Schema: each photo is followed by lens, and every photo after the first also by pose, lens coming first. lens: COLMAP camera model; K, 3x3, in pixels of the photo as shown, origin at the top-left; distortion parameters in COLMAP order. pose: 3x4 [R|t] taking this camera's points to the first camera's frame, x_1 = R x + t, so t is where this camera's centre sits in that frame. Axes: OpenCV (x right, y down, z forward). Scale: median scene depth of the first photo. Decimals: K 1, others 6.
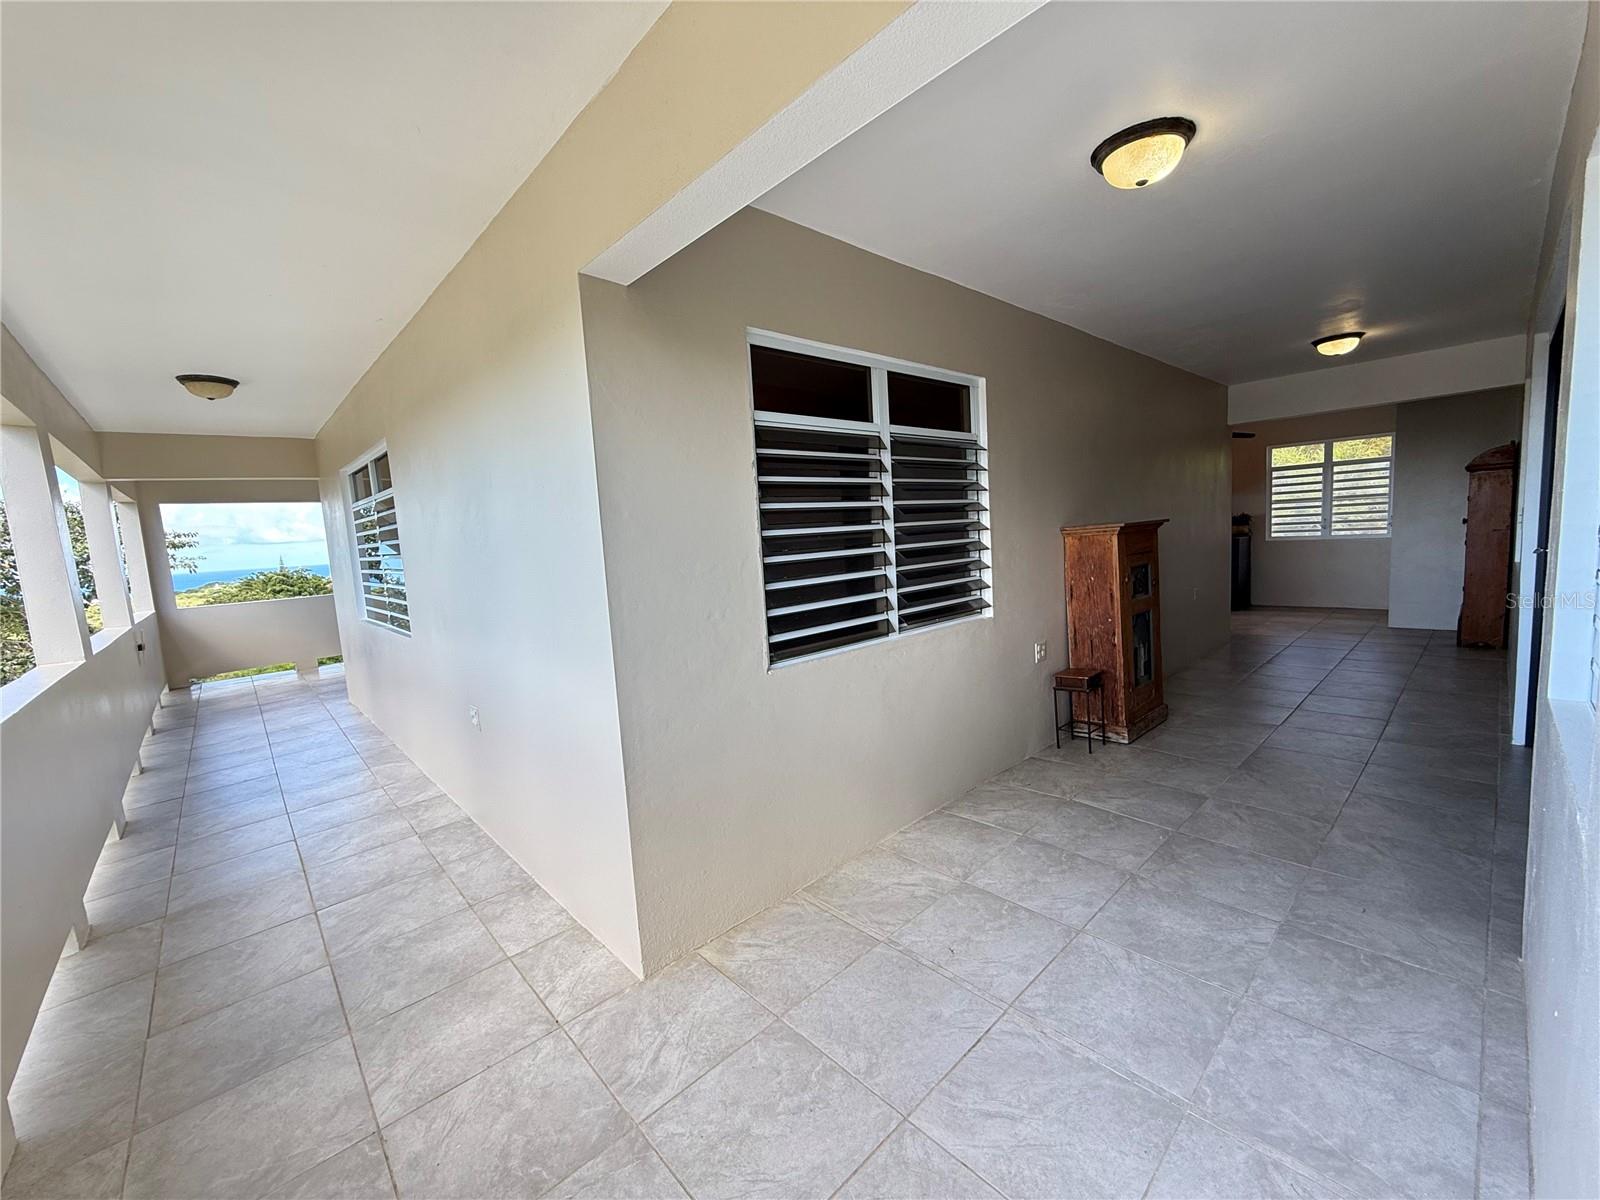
lens RADIAL K [[637.1, 0, 798.6], [0, 637.1, 601.1], [0, 0, 1]] dist [-0.000647, -0.000027]
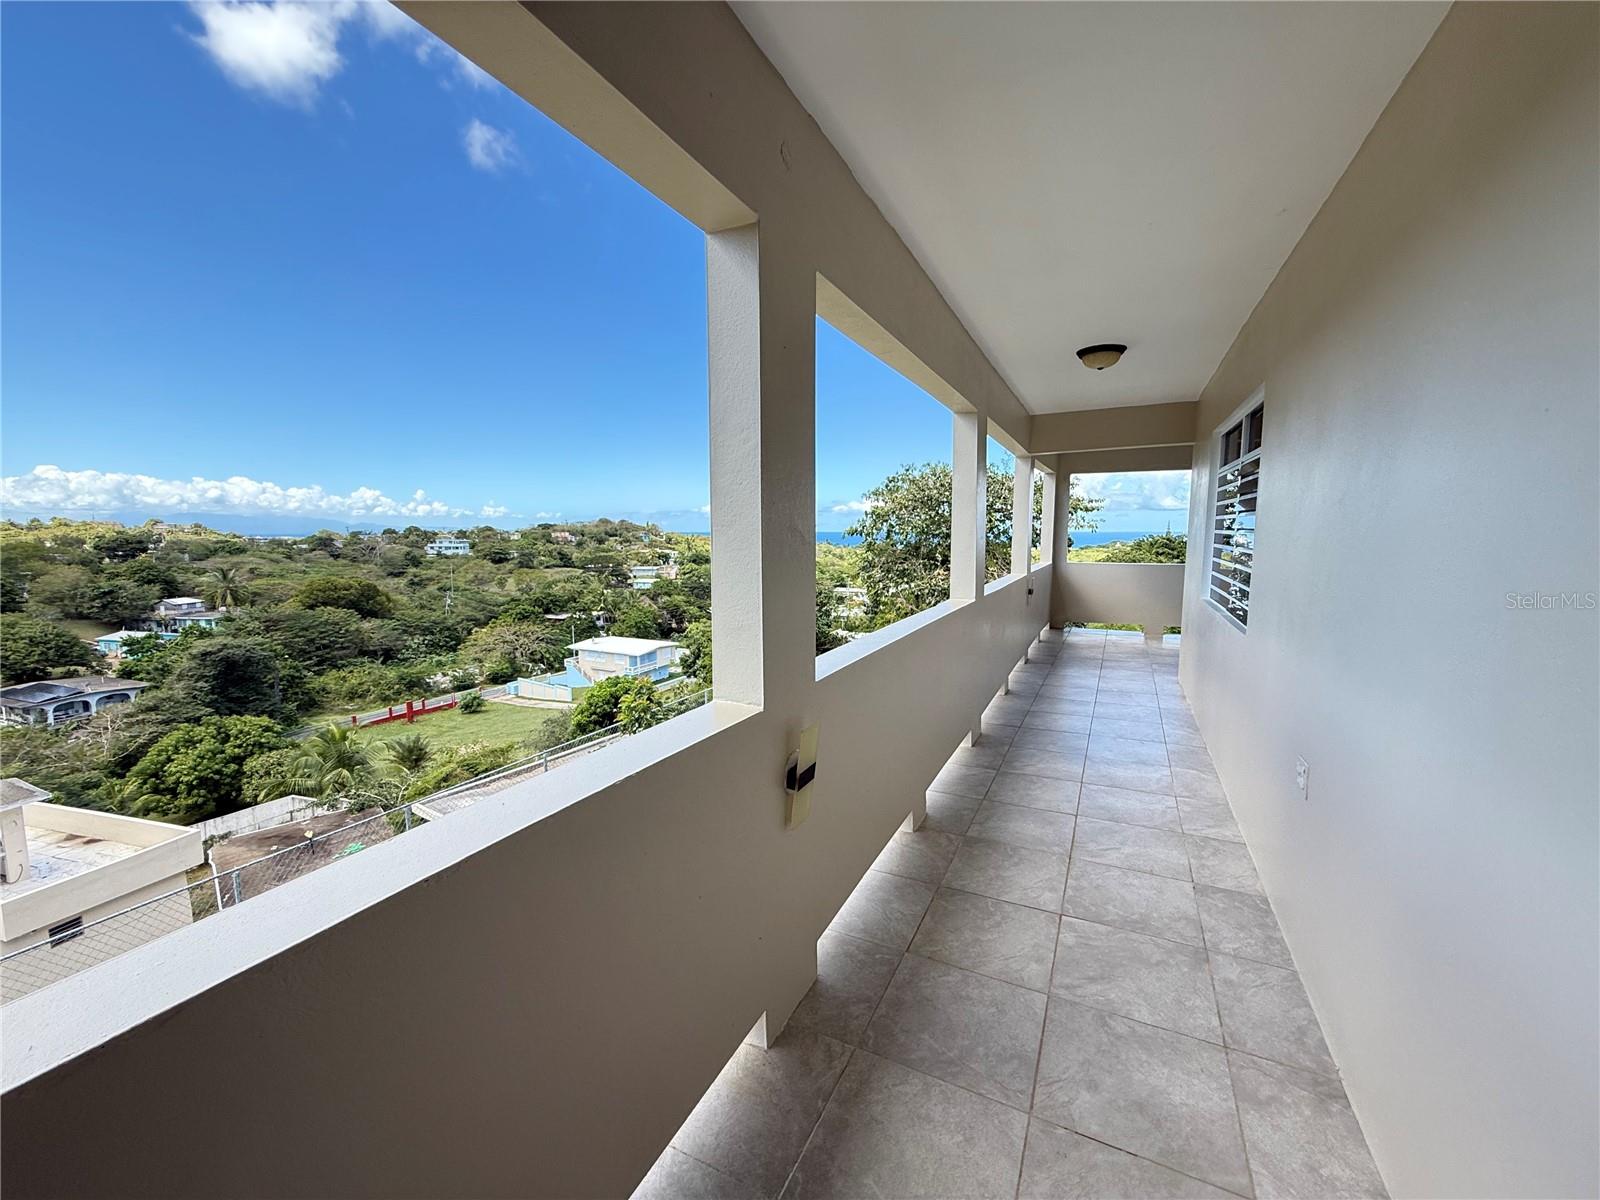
lens RADIAL K [[637.1, 0, 798.6], [0, 637.1, 601.1], [0, 0, 1]] dist [-0.000647, -0.000027]
pose [[0.354731, 0.163990, -0.920474, -0.078623], [-0.119865, 0.984350, 0.129177, -0.019914], [0.927253, 0.064509, 0.368836, 0.181767]]
